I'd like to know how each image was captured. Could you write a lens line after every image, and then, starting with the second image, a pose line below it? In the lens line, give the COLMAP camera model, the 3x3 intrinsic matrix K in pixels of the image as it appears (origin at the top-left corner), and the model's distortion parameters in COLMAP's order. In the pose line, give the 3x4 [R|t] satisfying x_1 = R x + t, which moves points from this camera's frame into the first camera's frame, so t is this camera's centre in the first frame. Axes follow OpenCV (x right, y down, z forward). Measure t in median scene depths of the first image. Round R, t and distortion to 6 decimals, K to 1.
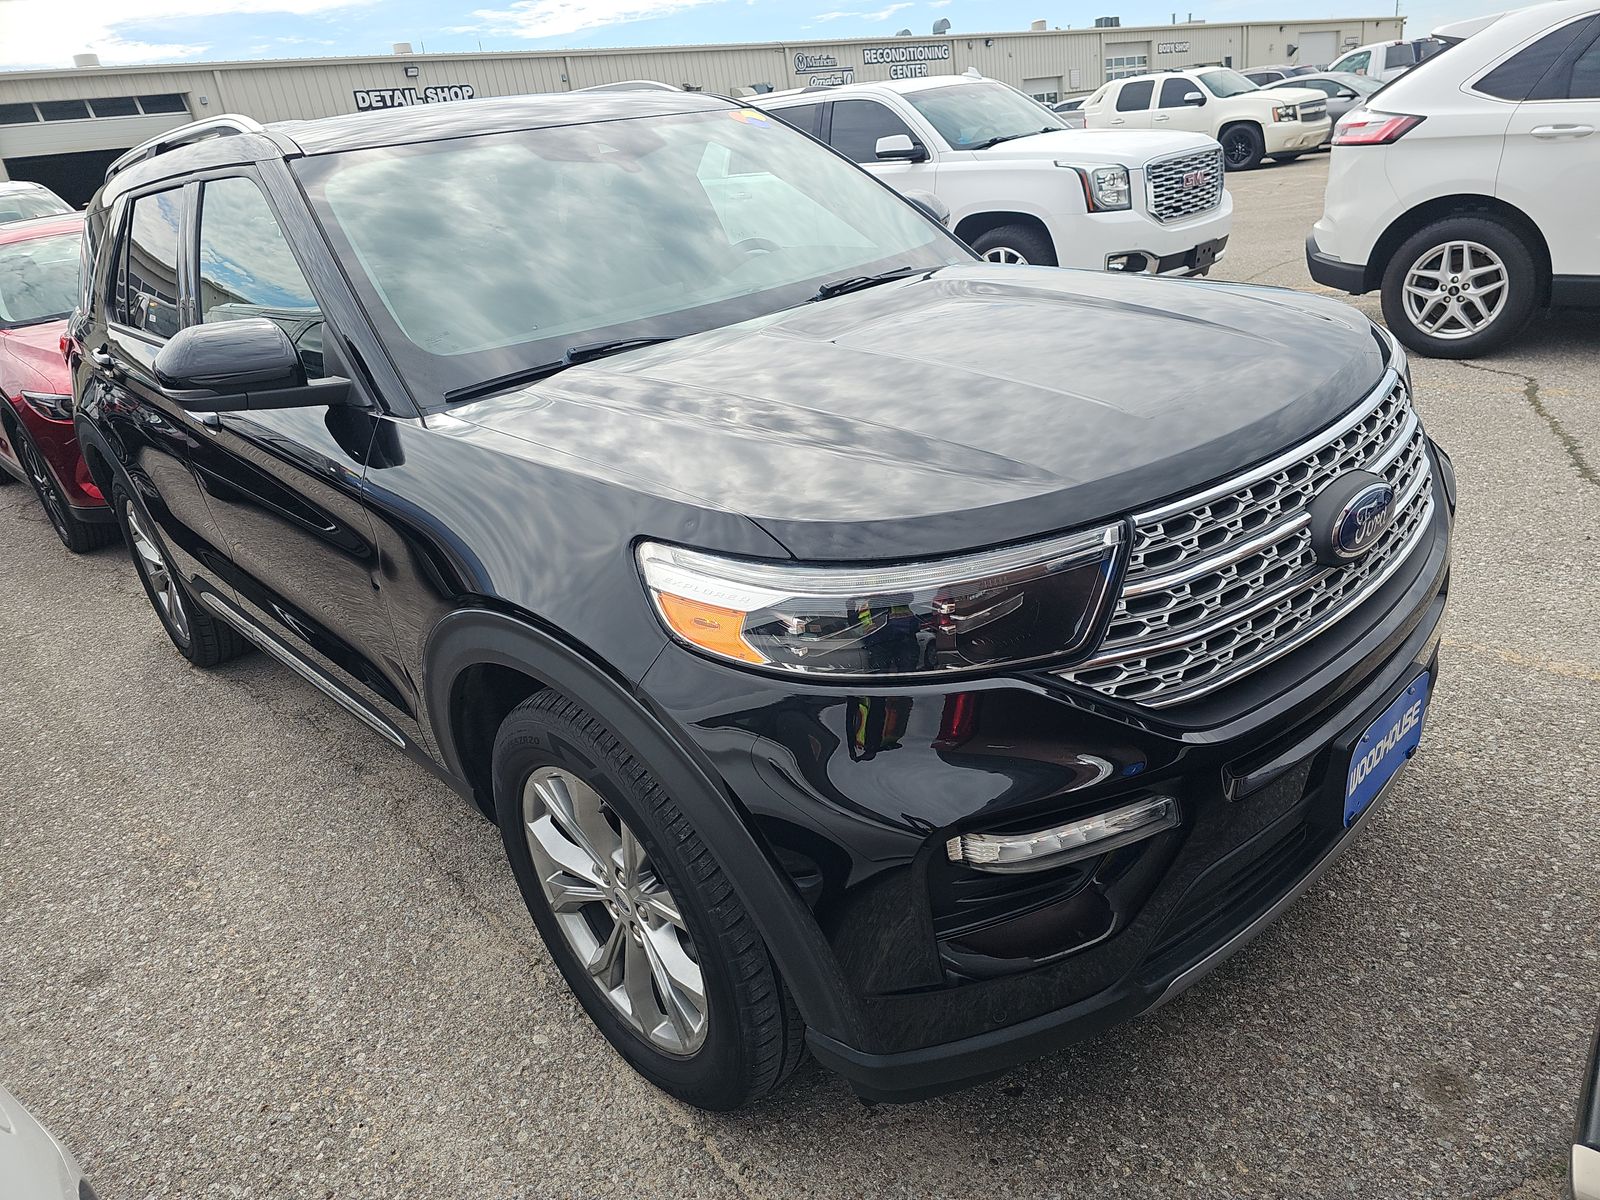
lens RADIAL K [[1056.0, 0, 802.4], [0, 1056.0, 611.0], [0, 0, 1]] dist [0.053093, -0.049977]
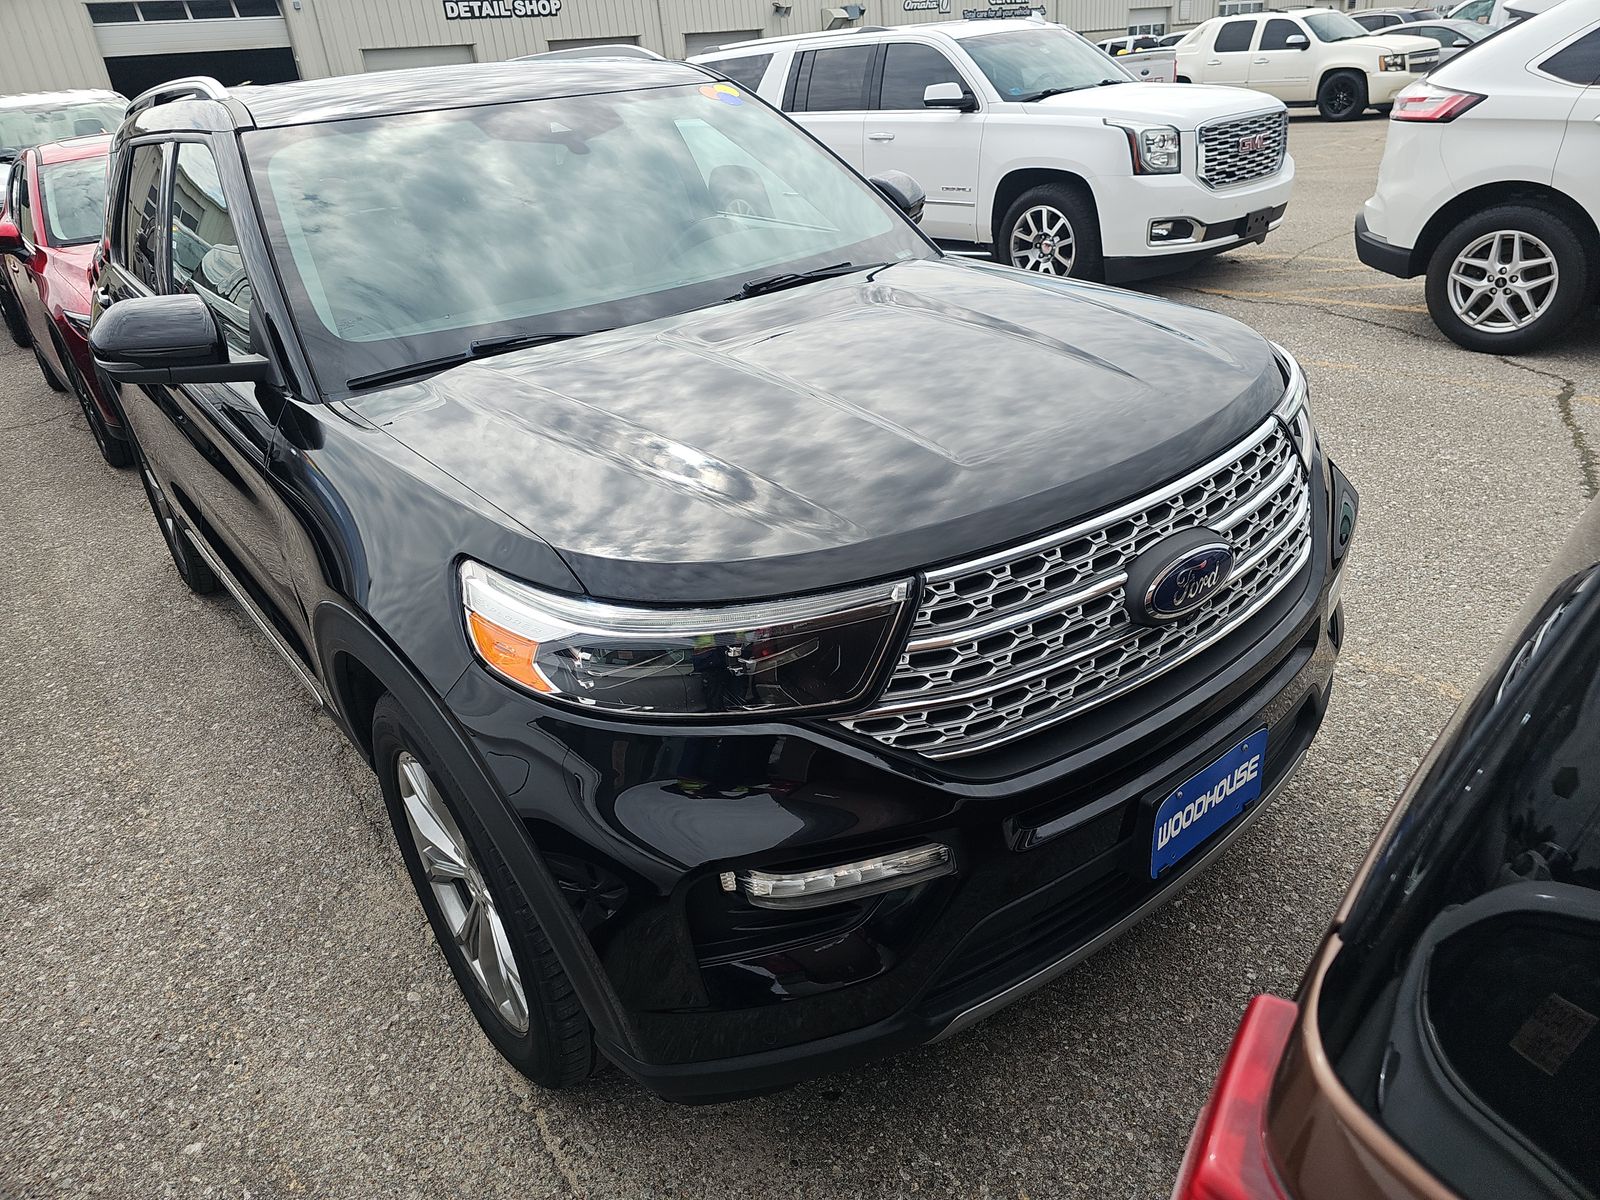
lens RADIAL K [[1056.0, 0, 782.8], [0, 1056.0, 596.8], [0, 0, 1]] dist [0.053093, -0.049977]
pose [[0.995459, 0.070073, -0.064430, 0.162922], [-0.067023, 0.996580, 0.048329, -0.071444], [0.067596, -0.043791, 0.996751, -0.015073]]
